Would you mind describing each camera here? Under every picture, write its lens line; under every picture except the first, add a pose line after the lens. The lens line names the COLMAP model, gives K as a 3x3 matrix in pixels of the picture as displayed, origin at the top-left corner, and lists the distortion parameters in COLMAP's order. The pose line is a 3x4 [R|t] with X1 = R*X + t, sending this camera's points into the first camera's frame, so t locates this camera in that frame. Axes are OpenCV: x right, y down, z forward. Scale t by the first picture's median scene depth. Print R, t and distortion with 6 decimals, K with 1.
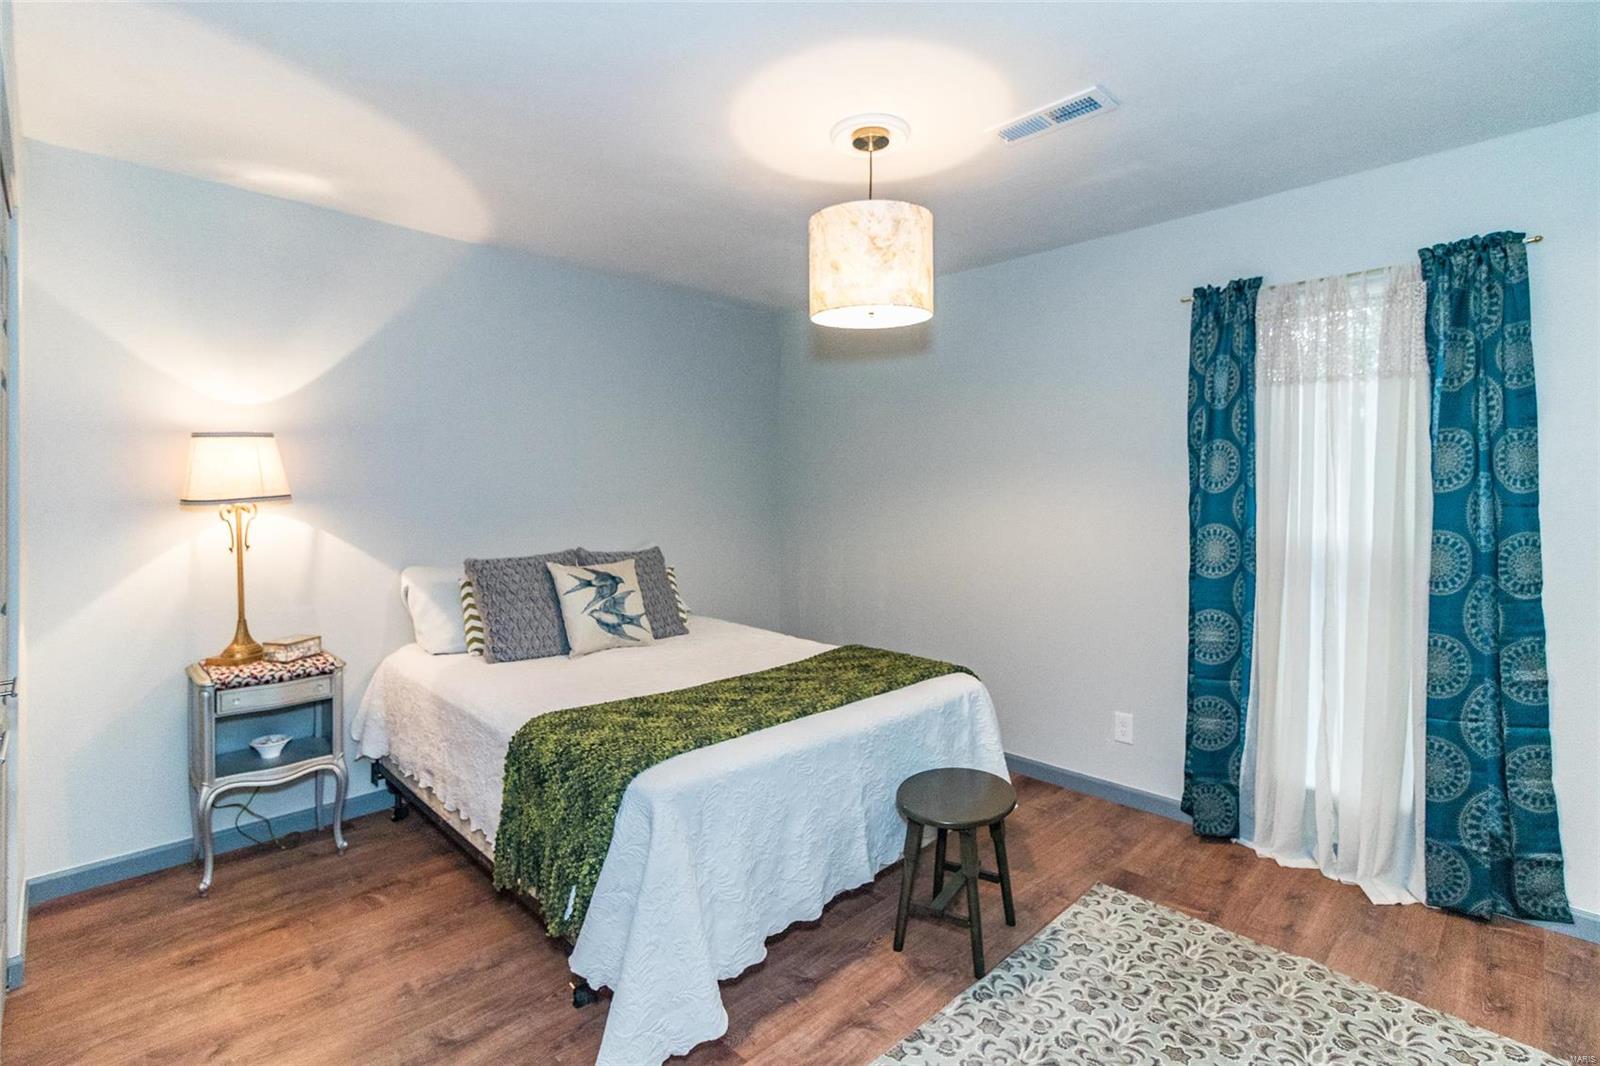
lens RADIAL K [[755.0, 0, 806.9], [0, 755.0, 494.3], [0, 0, 1]] dist [0.001874, 0.000423]
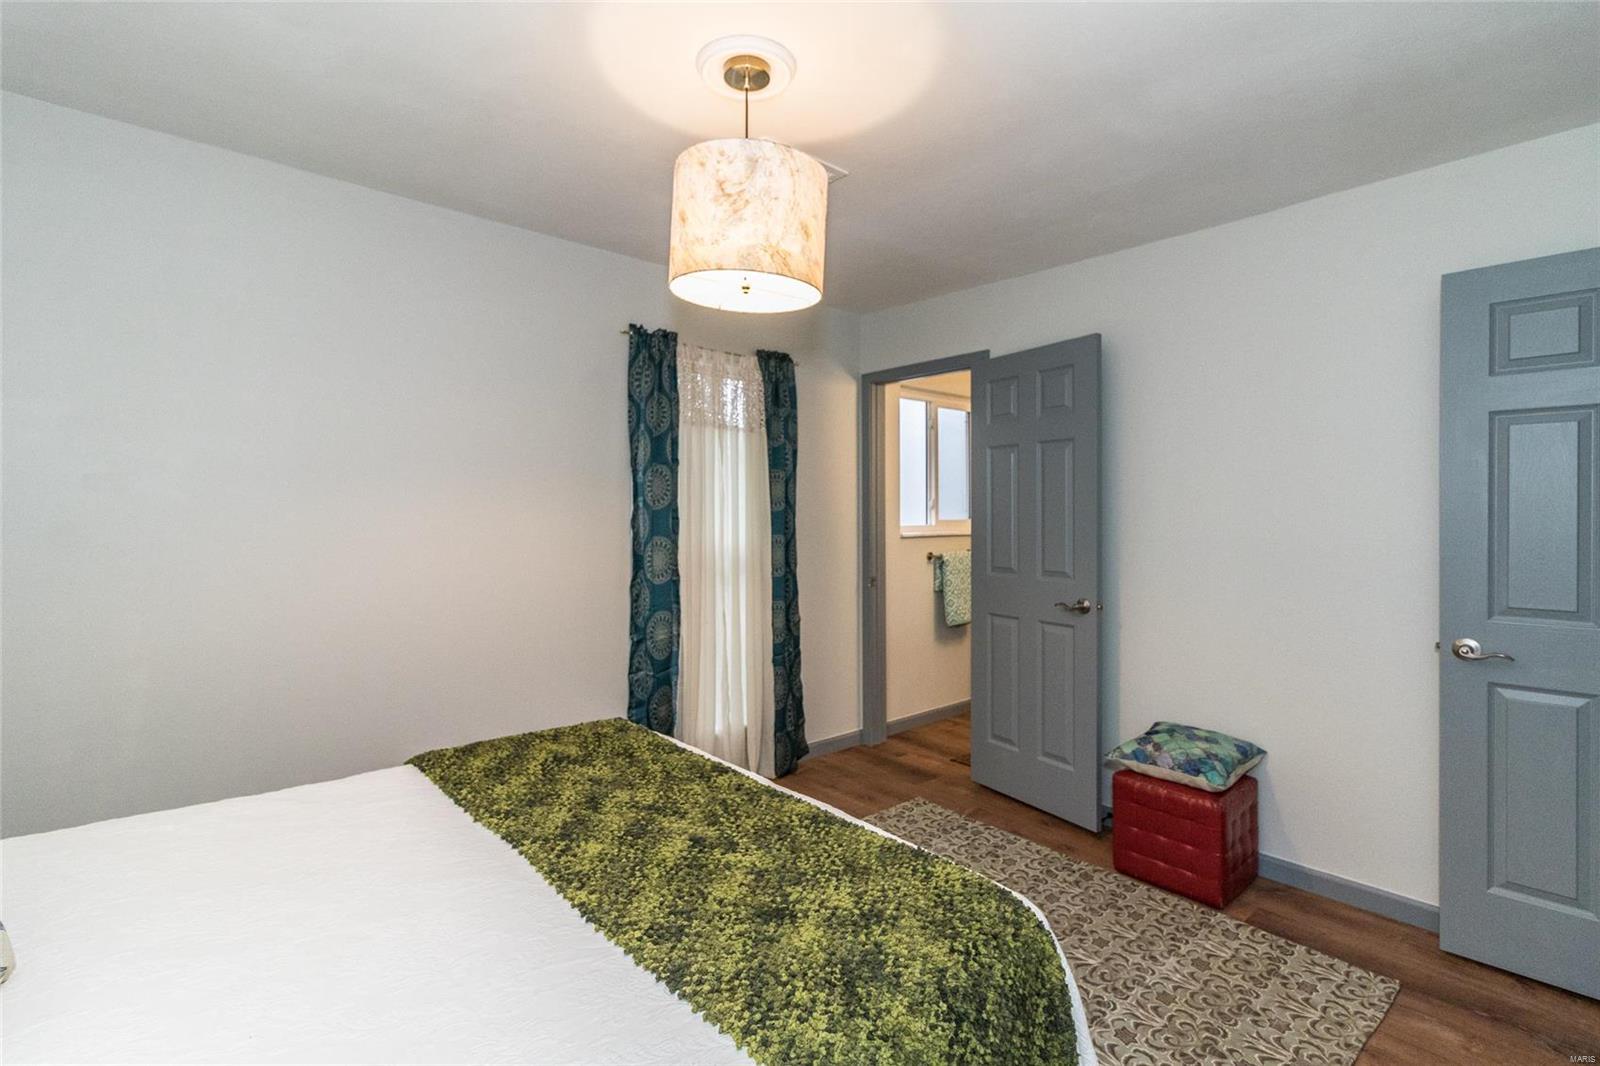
lens RADIAL K [[738.7, 0, 798.4], [0, 738.7, 519.9], [0, 0, 1]] dist [-0.002972, -0.000778]
pose [[0.043452, -0.005690, 0.999039, -0.606711], [0.006233, 0.999966, 0.005424, 0.008390], [-0.999036, 0.005991, 0.043486, 0.793503]]
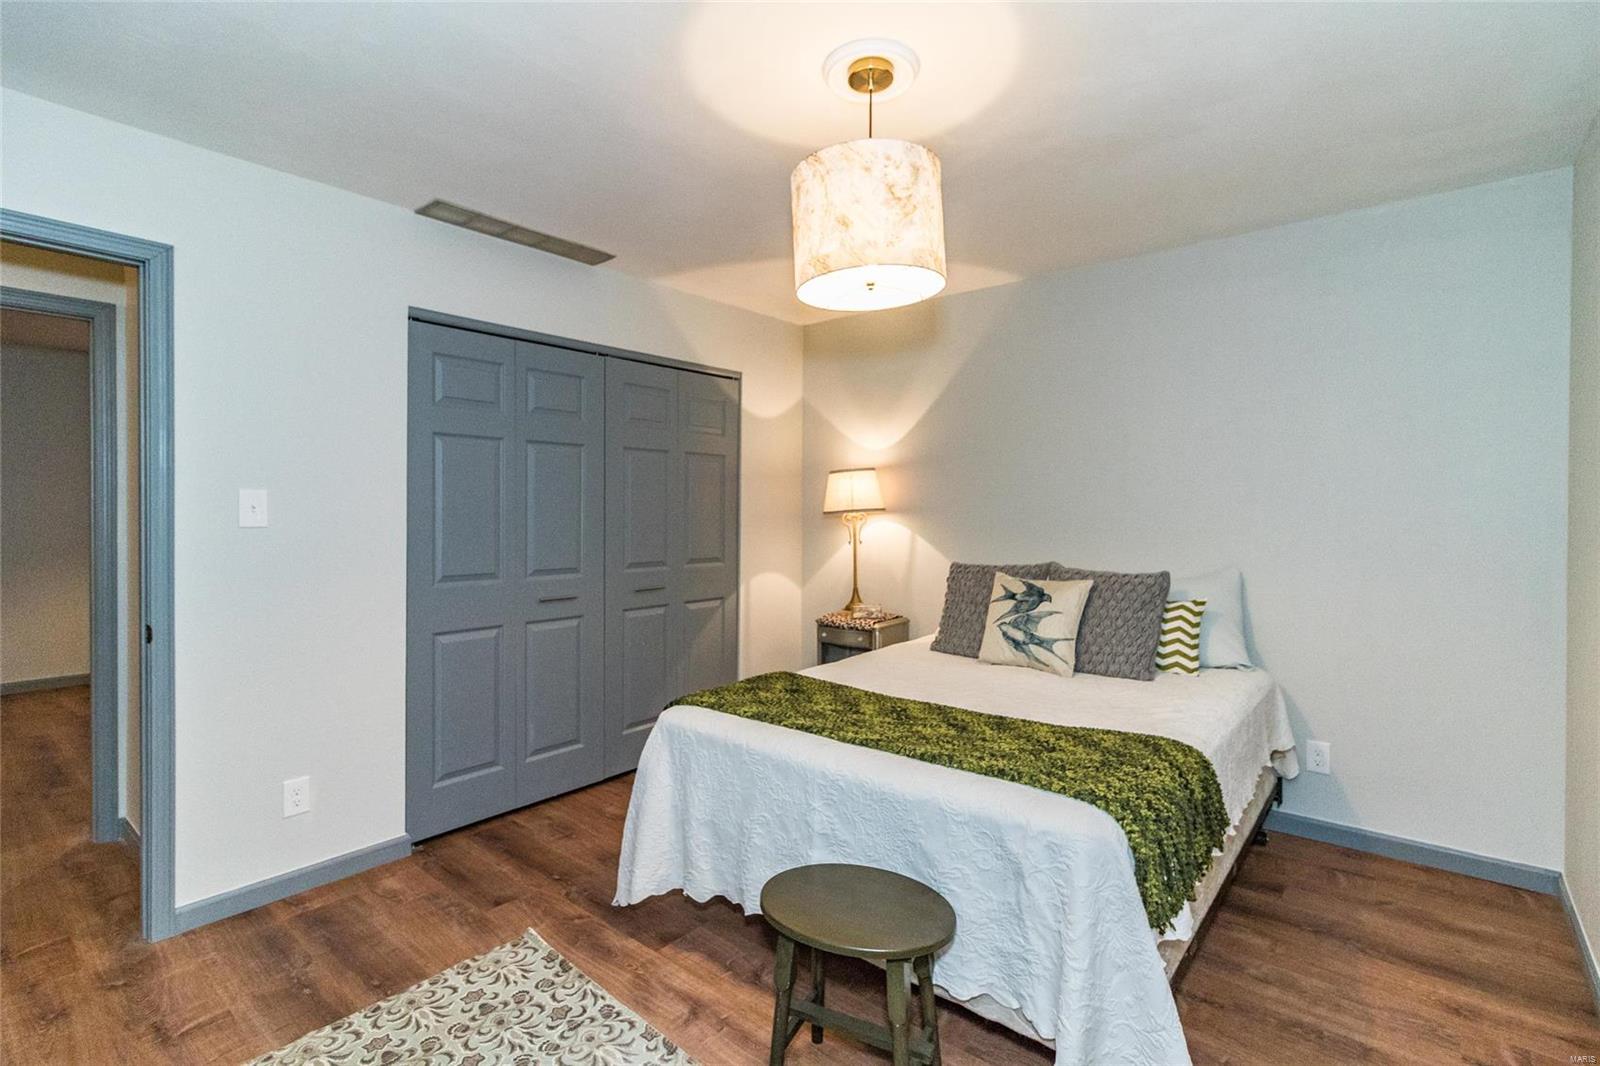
lens RADIAL K [[738.7, 0, 798.4], [0, 738.7, 519.9], [0, 0, 1]] dist [-0.002972, -0.000778]
pose [[0.084941, 0.007147, -0.996360, 0.769069], [-0.007992, 0.999947, 0.006492, 0.016036], [0.996354, 0.007411, 0.084993, 0.748444]]
